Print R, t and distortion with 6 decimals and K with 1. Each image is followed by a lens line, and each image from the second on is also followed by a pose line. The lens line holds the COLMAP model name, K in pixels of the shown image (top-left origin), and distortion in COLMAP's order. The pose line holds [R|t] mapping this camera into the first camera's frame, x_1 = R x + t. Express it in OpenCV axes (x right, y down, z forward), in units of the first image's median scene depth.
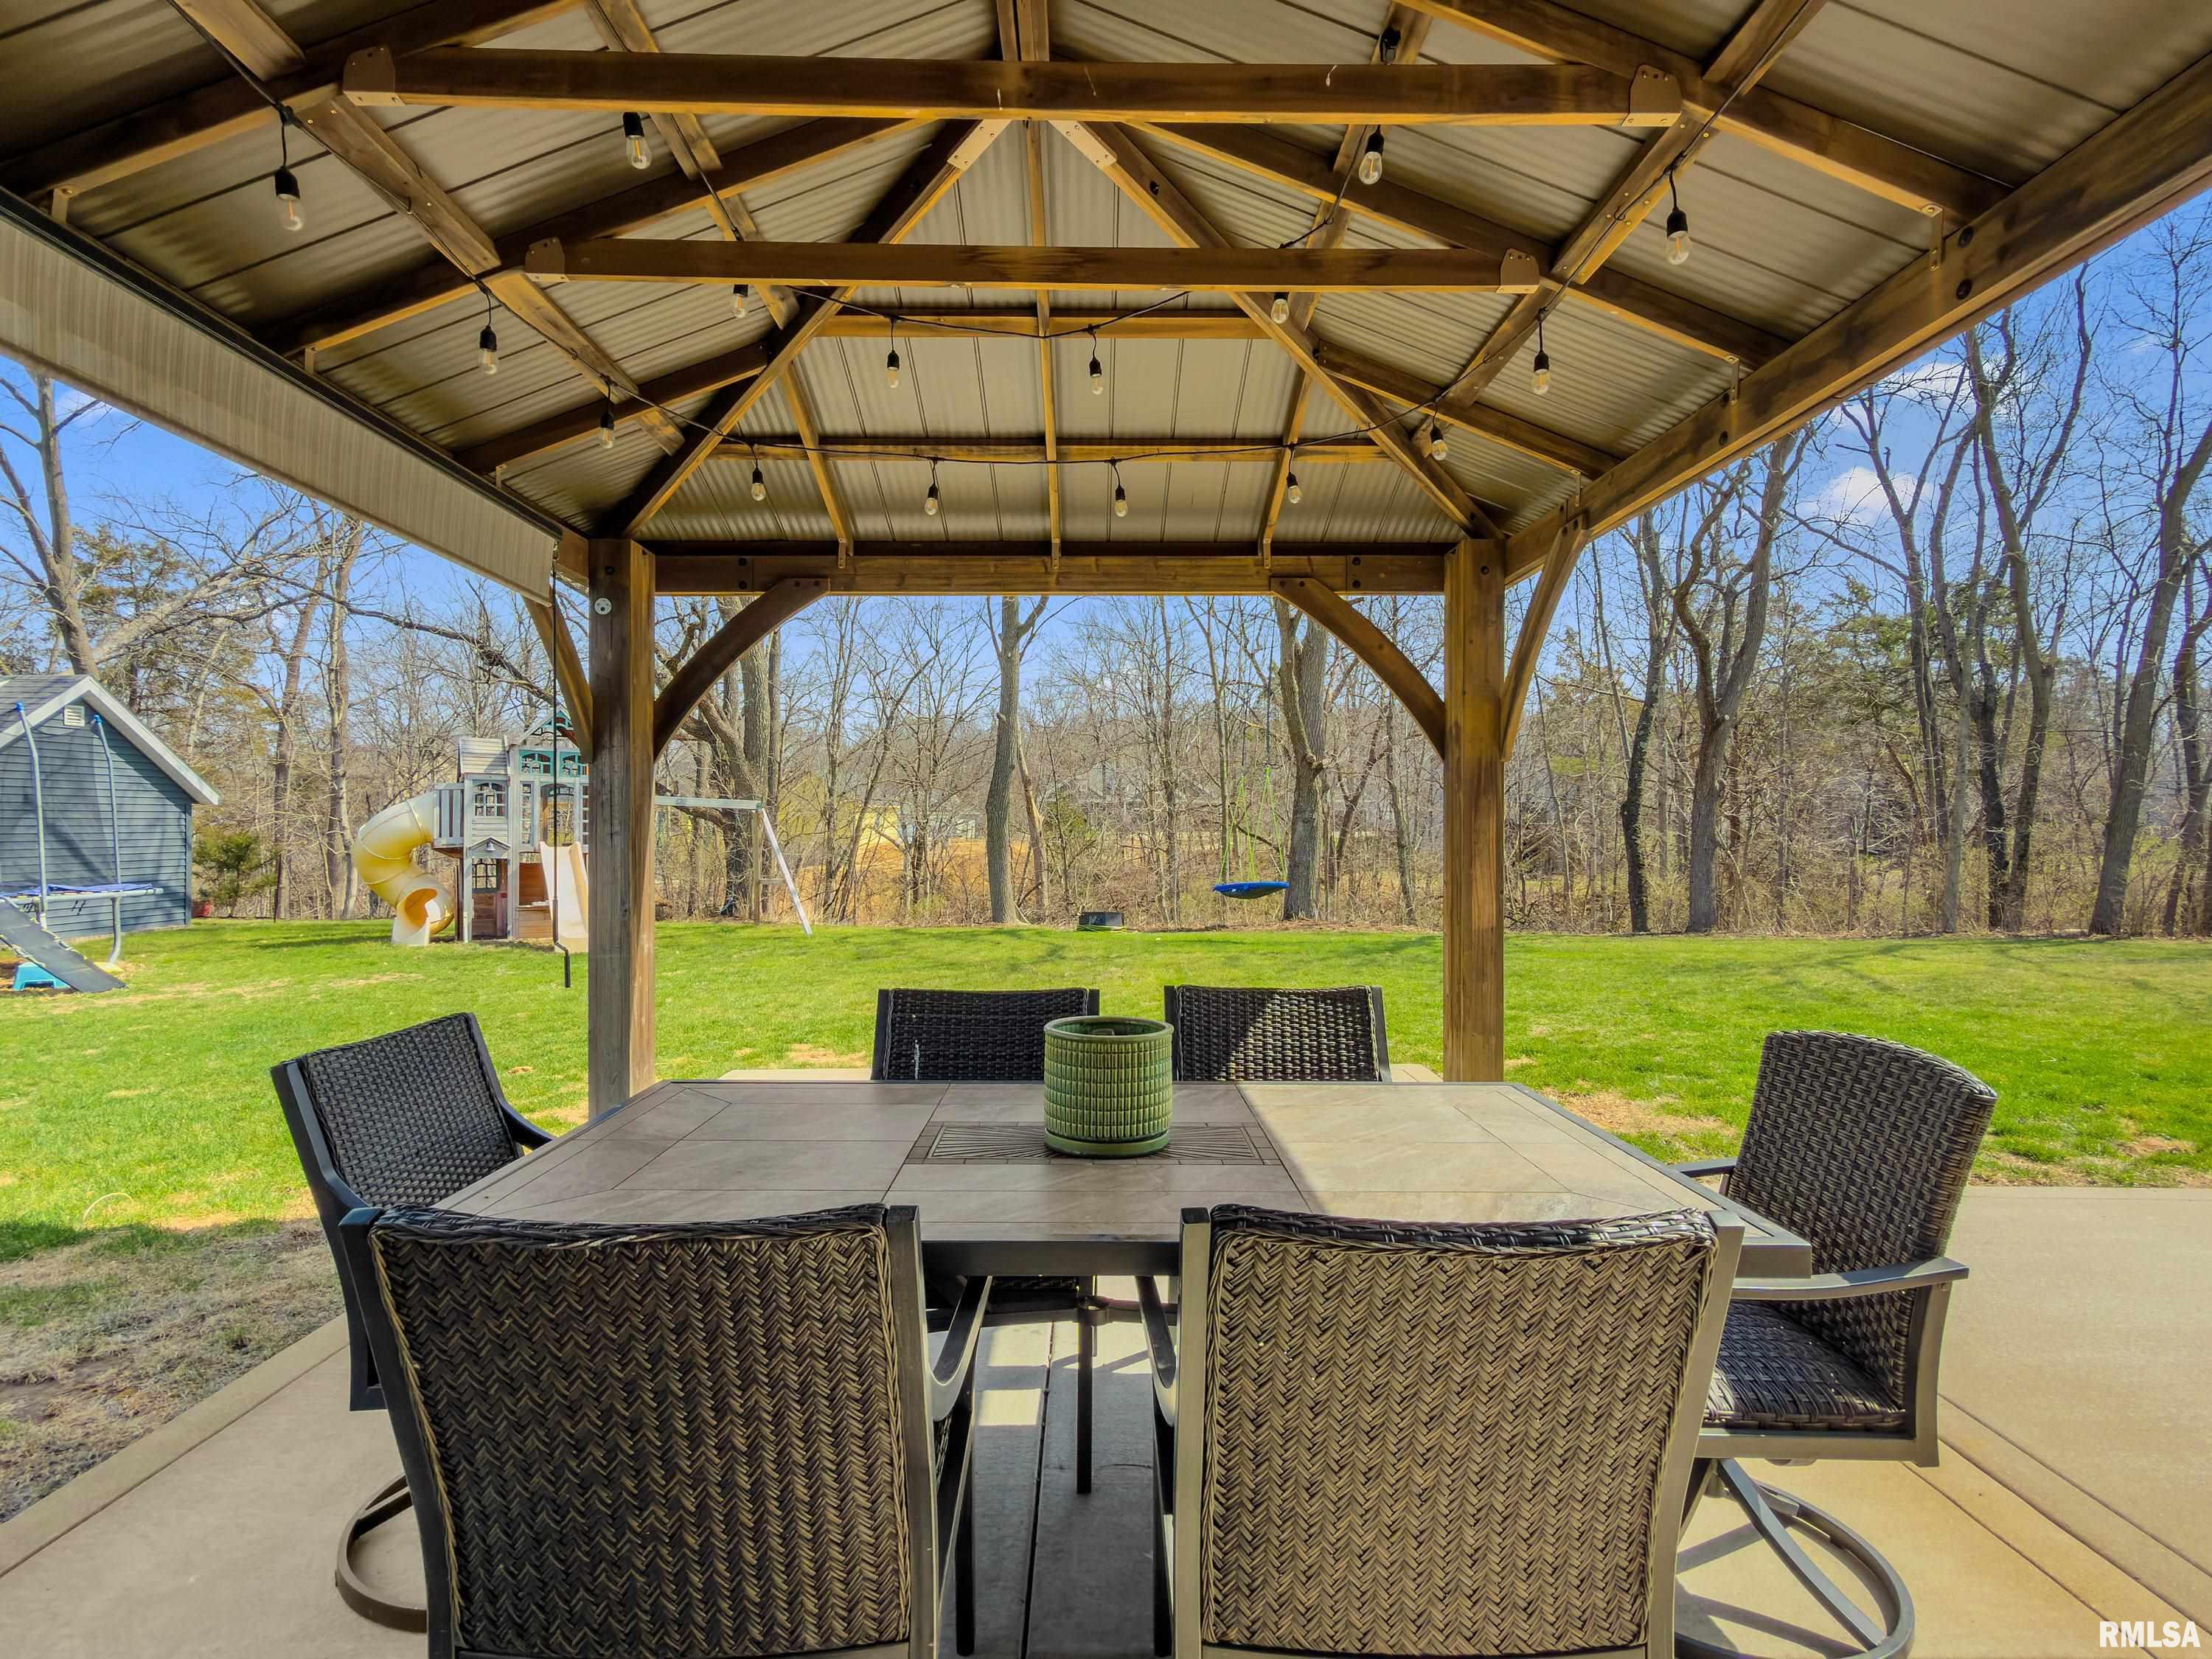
lens RADIAL K [[1111.3, 0, 1102.7], [0, 1111.3, 824.9], [0, 0, 1]] dist [-0.002167, -0.000273]
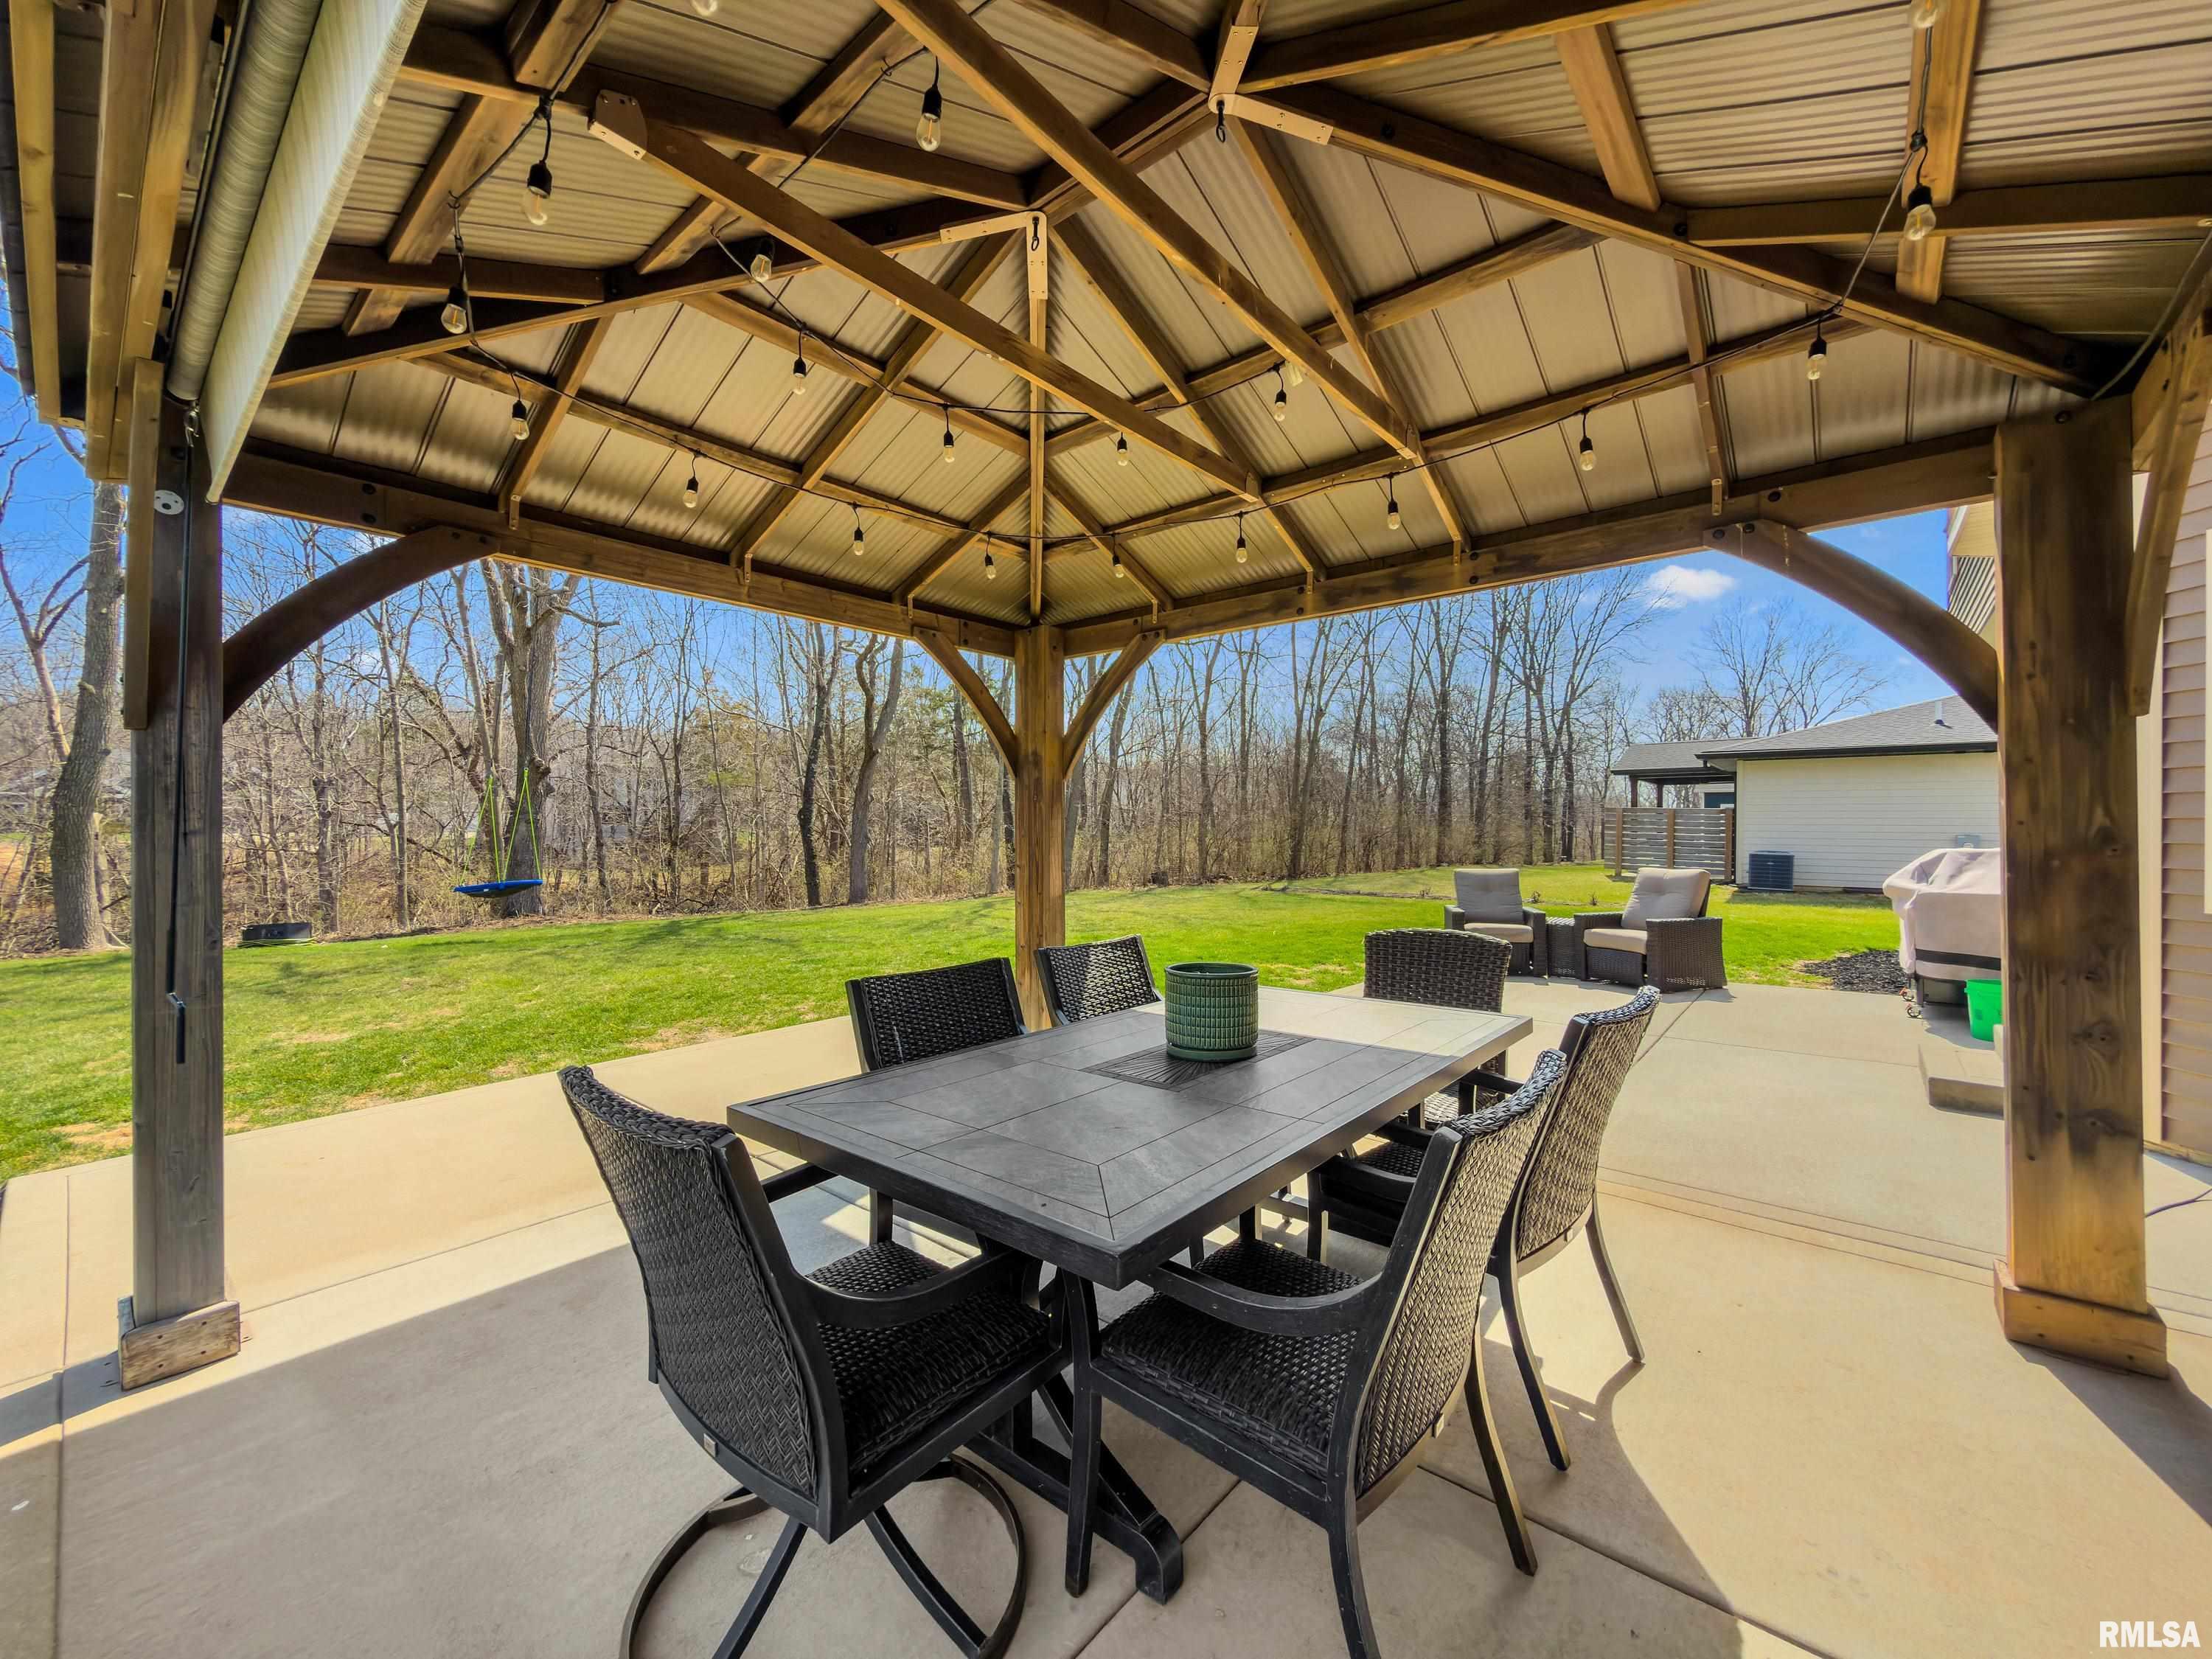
lens RADIAL K [[880.3, 0, 1111.7], [0, 880.3, 830.0], [0, 0, 1]] dist [-0.000379, 0.000031]
pose [[0.644721, -0.003579, 0.764410, -0.460518], [-0.000546, 0.999987, 0.005142, 0.001133], [-0.764418, -0.003733, 0.644711, 0.191863]]
